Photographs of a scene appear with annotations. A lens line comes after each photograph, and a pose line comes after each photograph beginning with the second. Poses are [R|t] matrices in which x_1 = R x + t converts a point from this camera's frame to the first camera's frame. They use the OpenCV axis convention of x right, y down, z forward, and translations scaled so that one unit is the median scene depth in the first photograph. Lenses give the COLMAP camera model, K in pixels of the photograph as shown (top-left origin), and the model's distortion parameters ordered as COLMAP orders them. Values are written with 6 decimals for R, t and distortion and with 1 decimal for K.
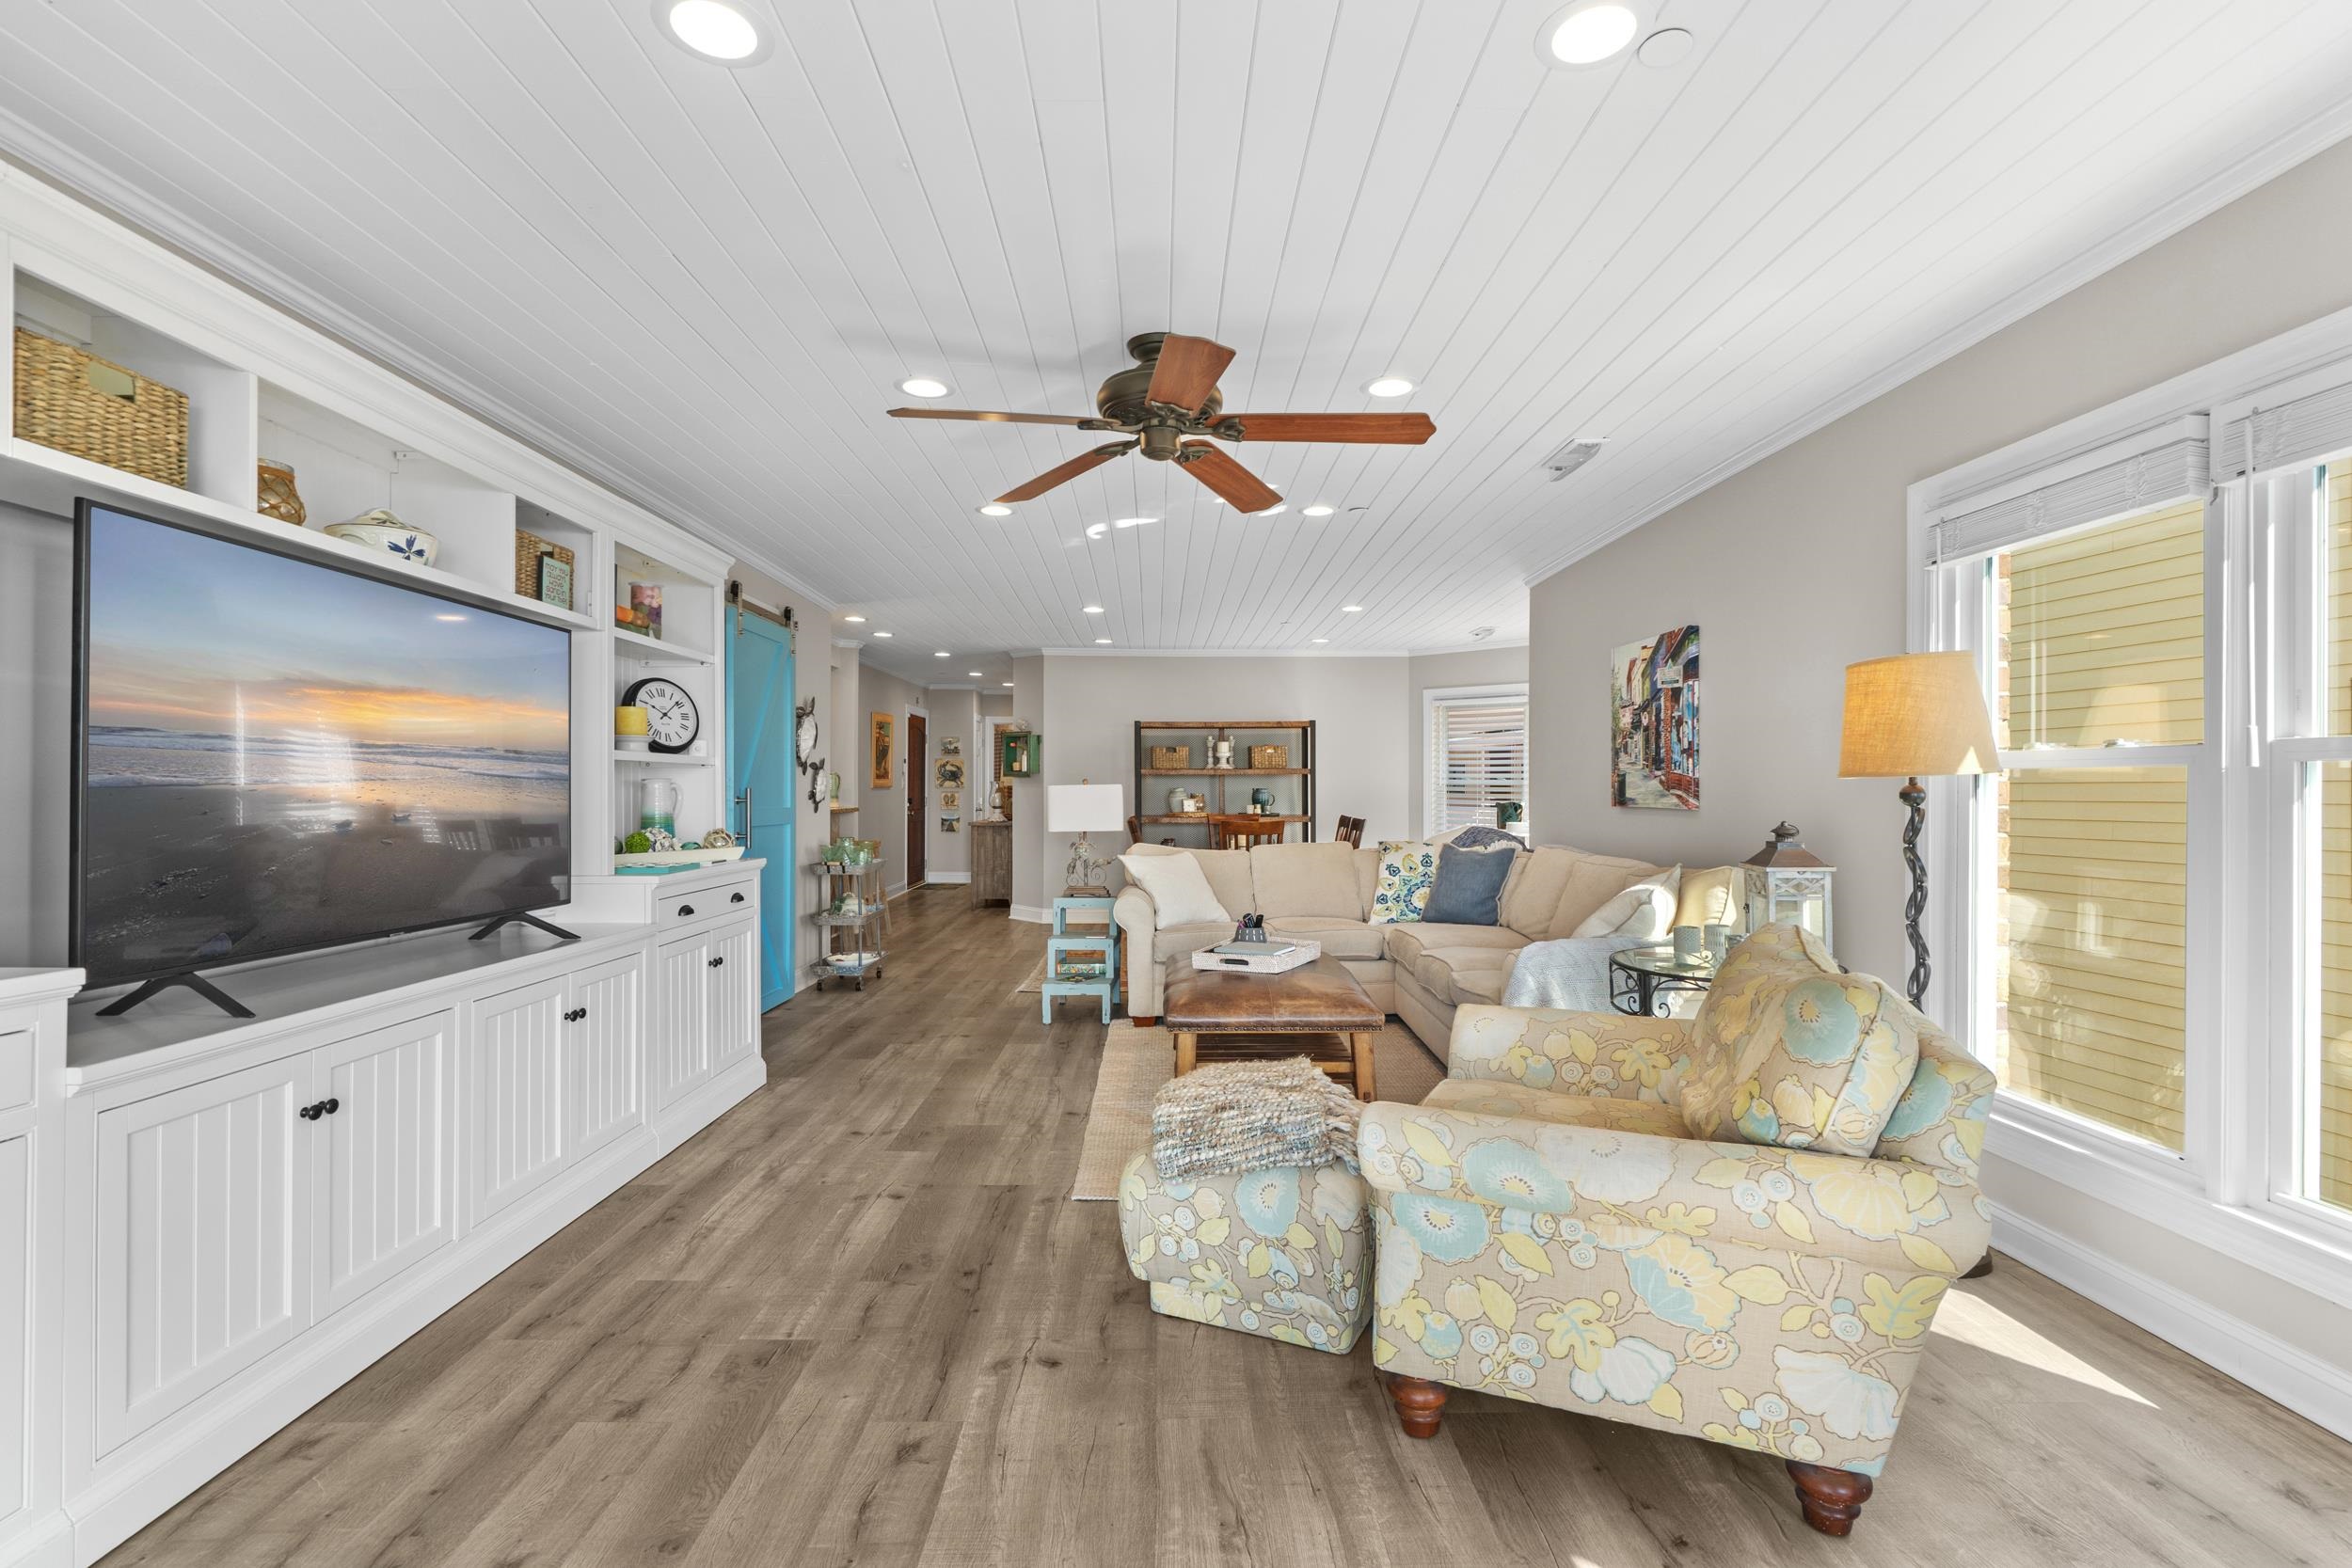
lens RADIAL K [[1076.4, 0, 1168.0], [0, 1076.4, 789.2], [0, 0, 1]] dist [-0.007616, 0.002302]
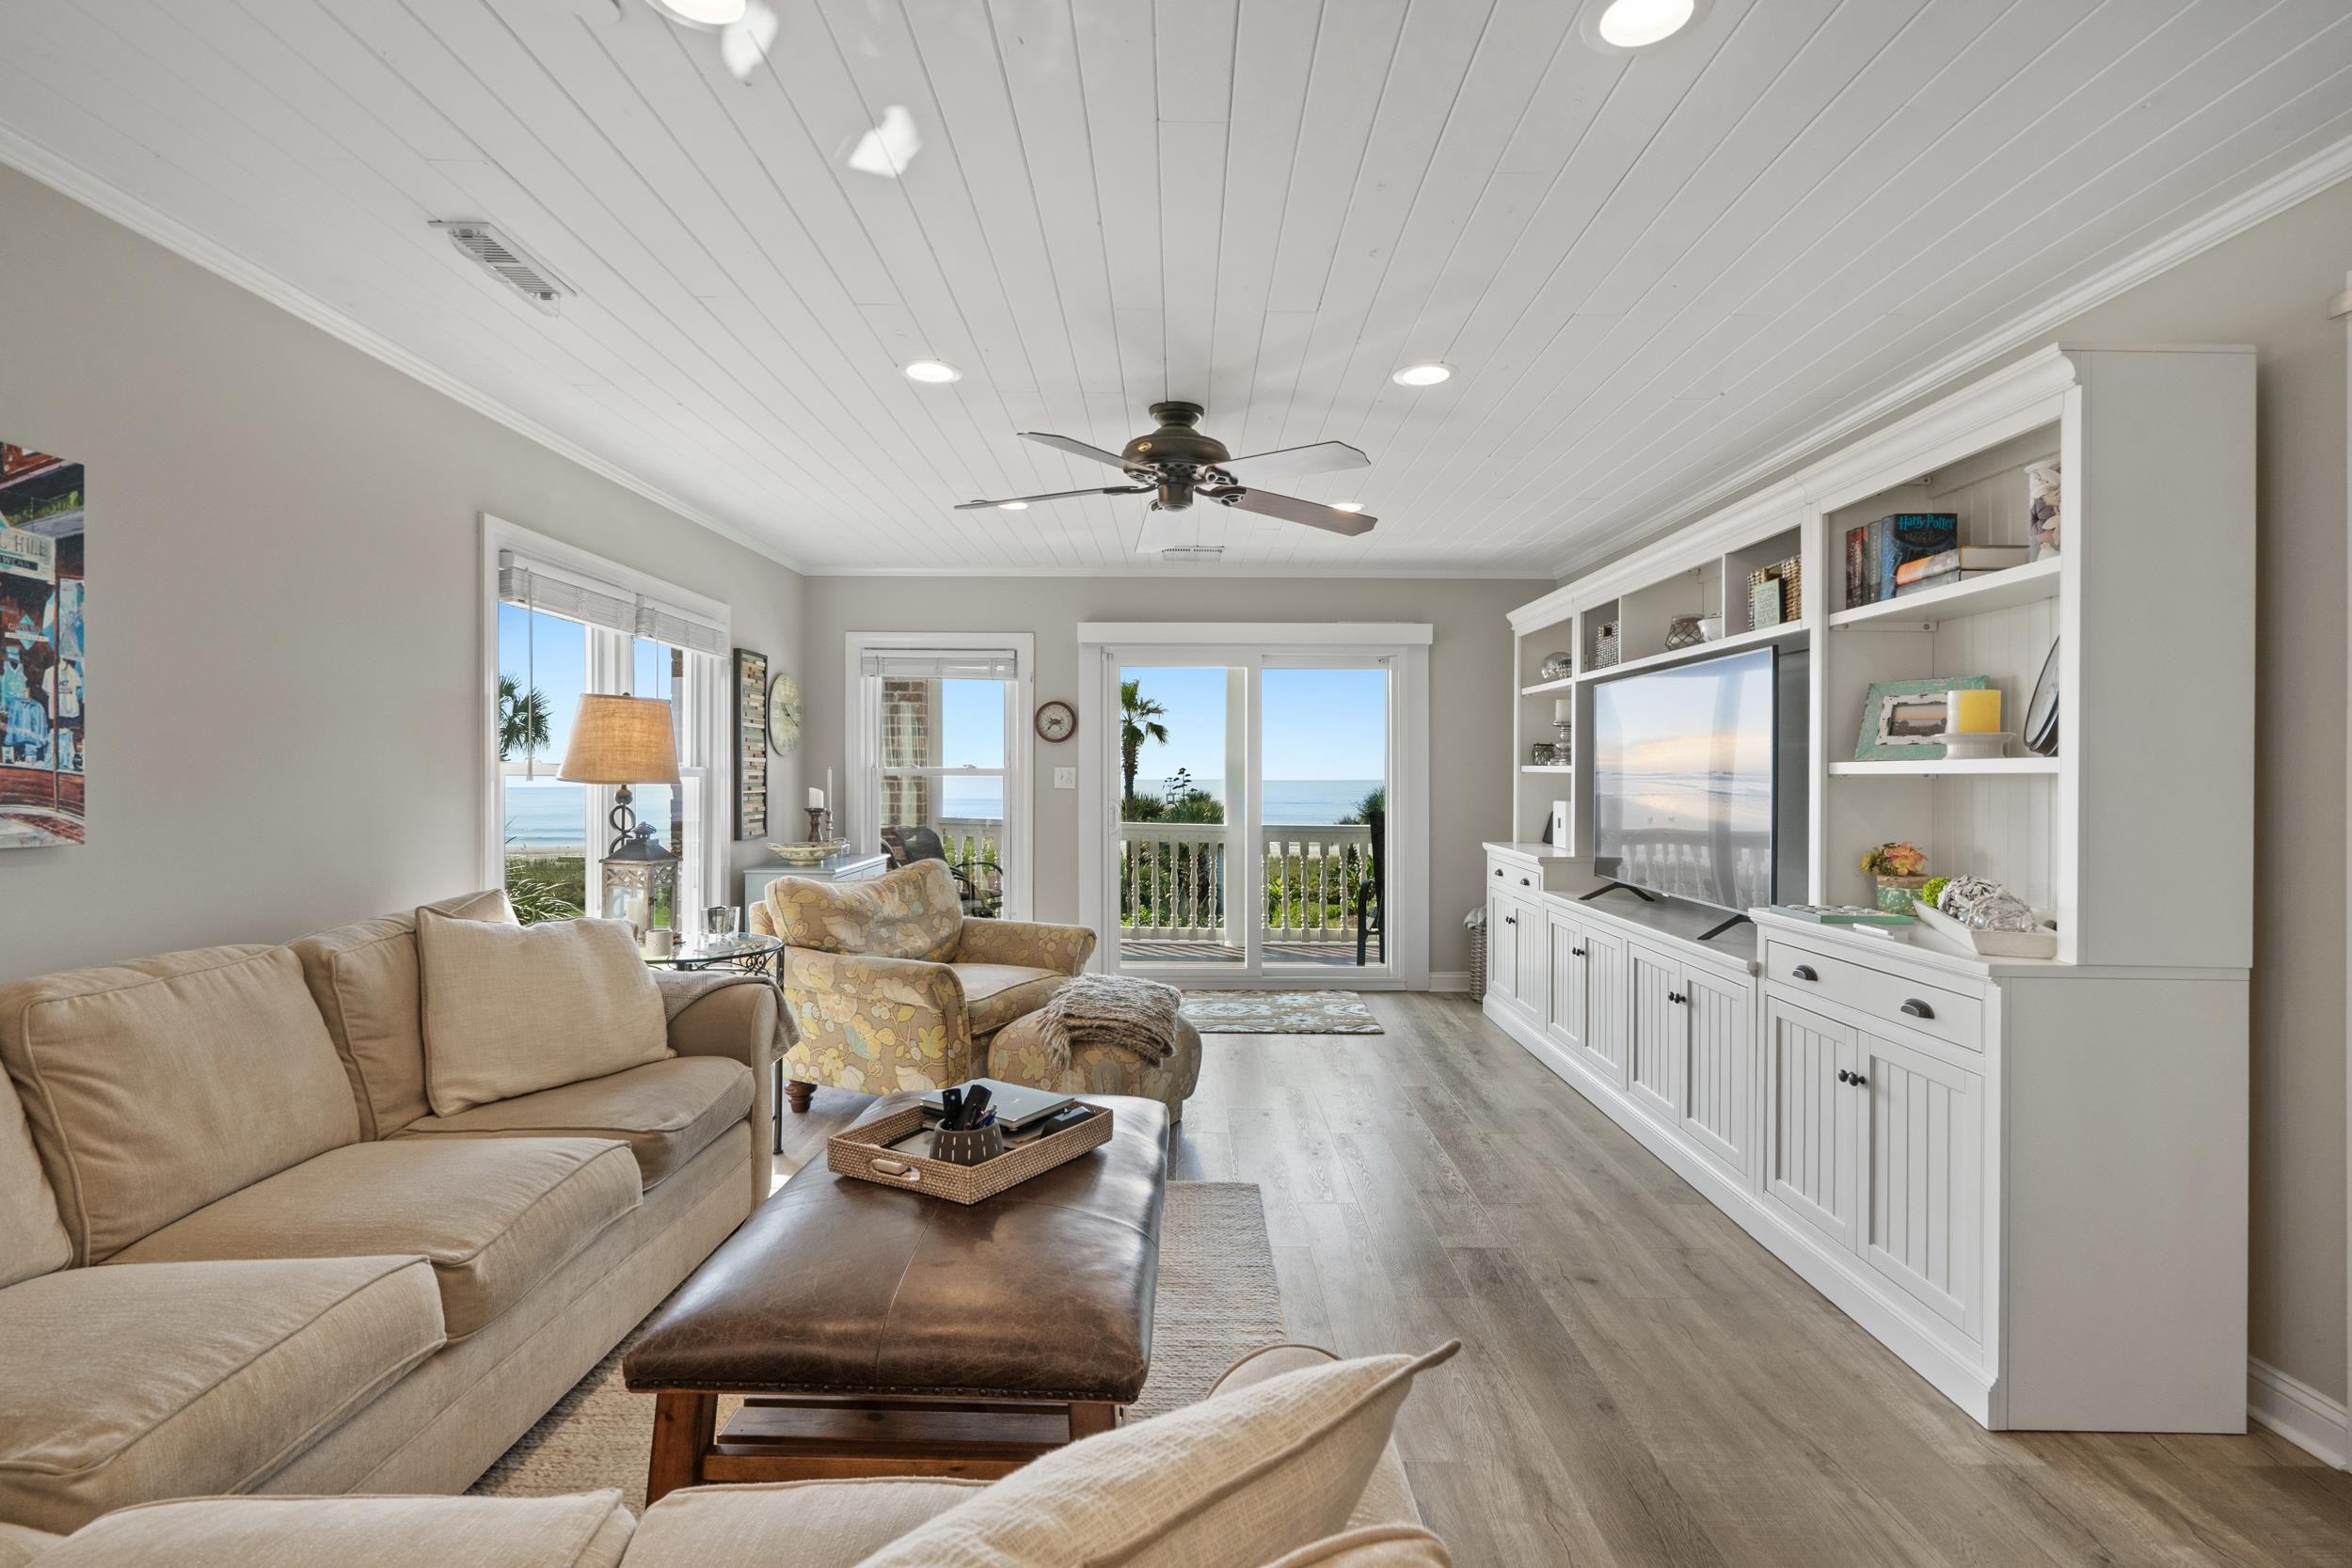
lens RADIAL K [[1076.4, 0, 1181.4], [0, 1076.4, 783.0], [0, 0, 1]] dist [-0.007616, 0.002302]
pose [[-0.999927, -0.007560, 0.009404, -0.014708], [-0.007526, 0.999965, 0.003618, -0.013974], [-0.009431, 0.003547, -0.999949, 1.393938]]
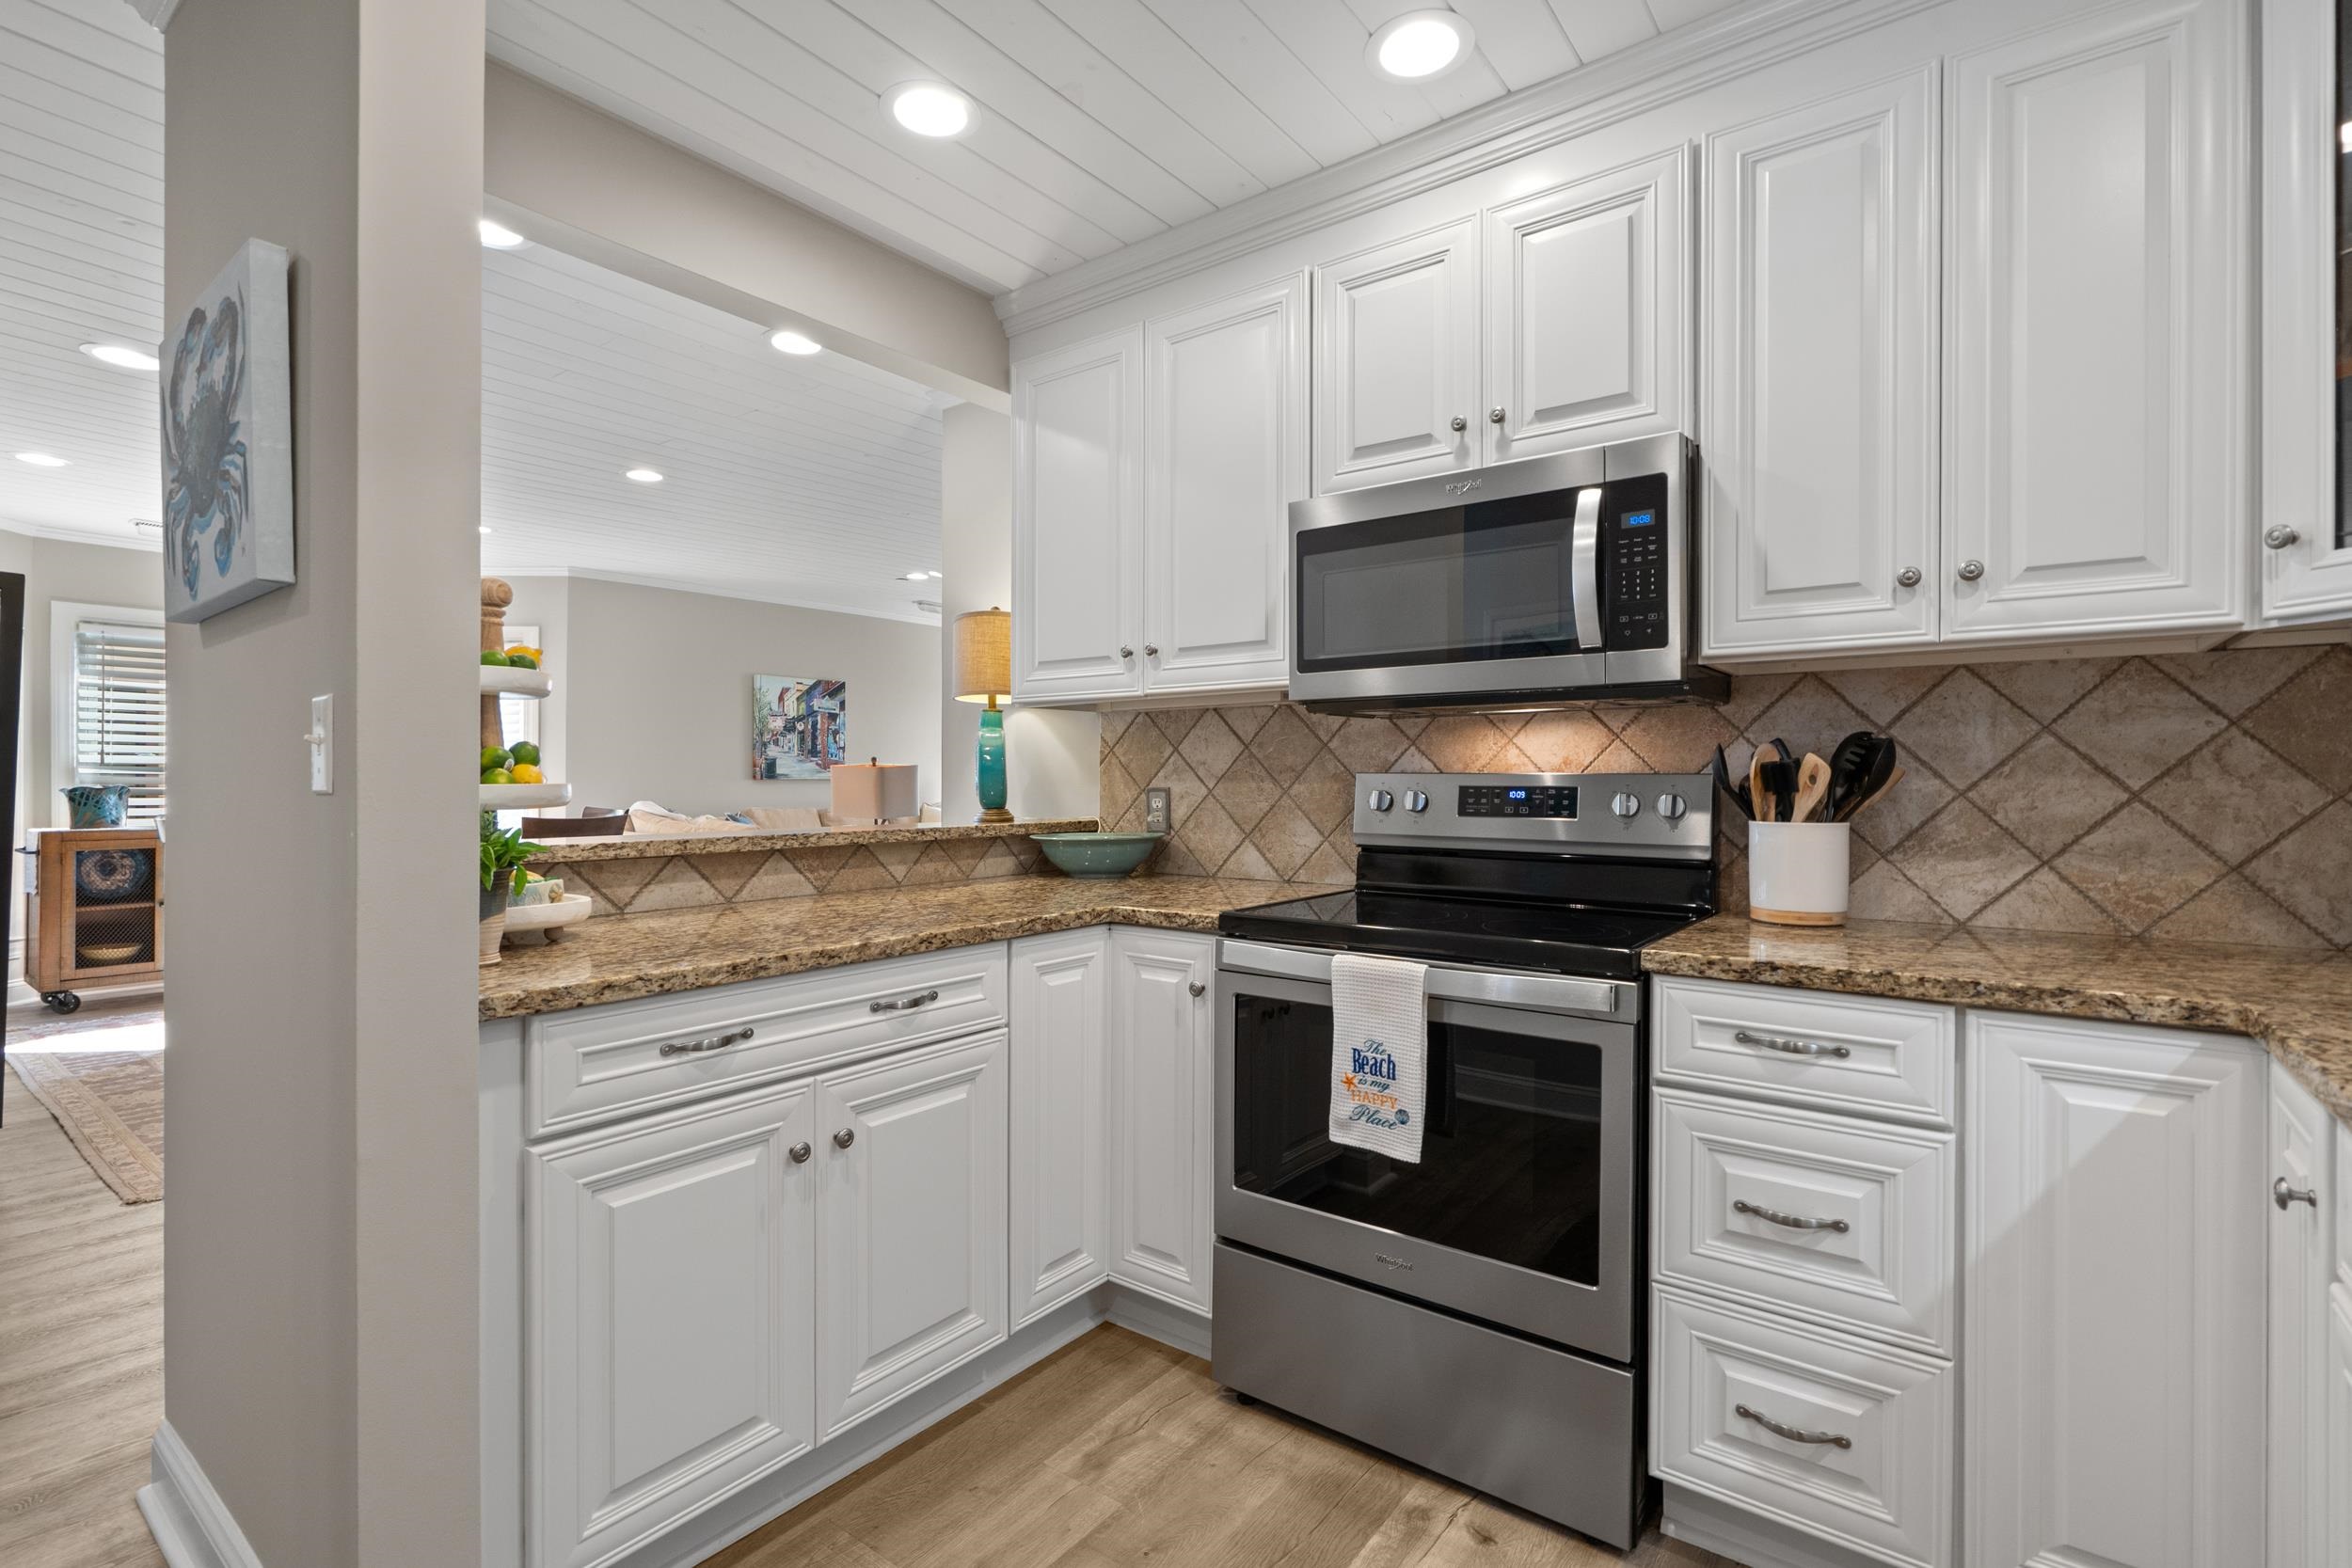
lens RADIAL K [[1076.4, 0, 1176.9], [0, 1076.4, 780.0], [0, 0, 1]] dist [-0.007616, 0.002302]
pose [[-0.799745, -0.007393, 0.600294, -1.062995], [-0.002738, 0.999959, 0.008667, 0.002378], [-0.600334, 0.005287, -0.799732, 2.045041]]
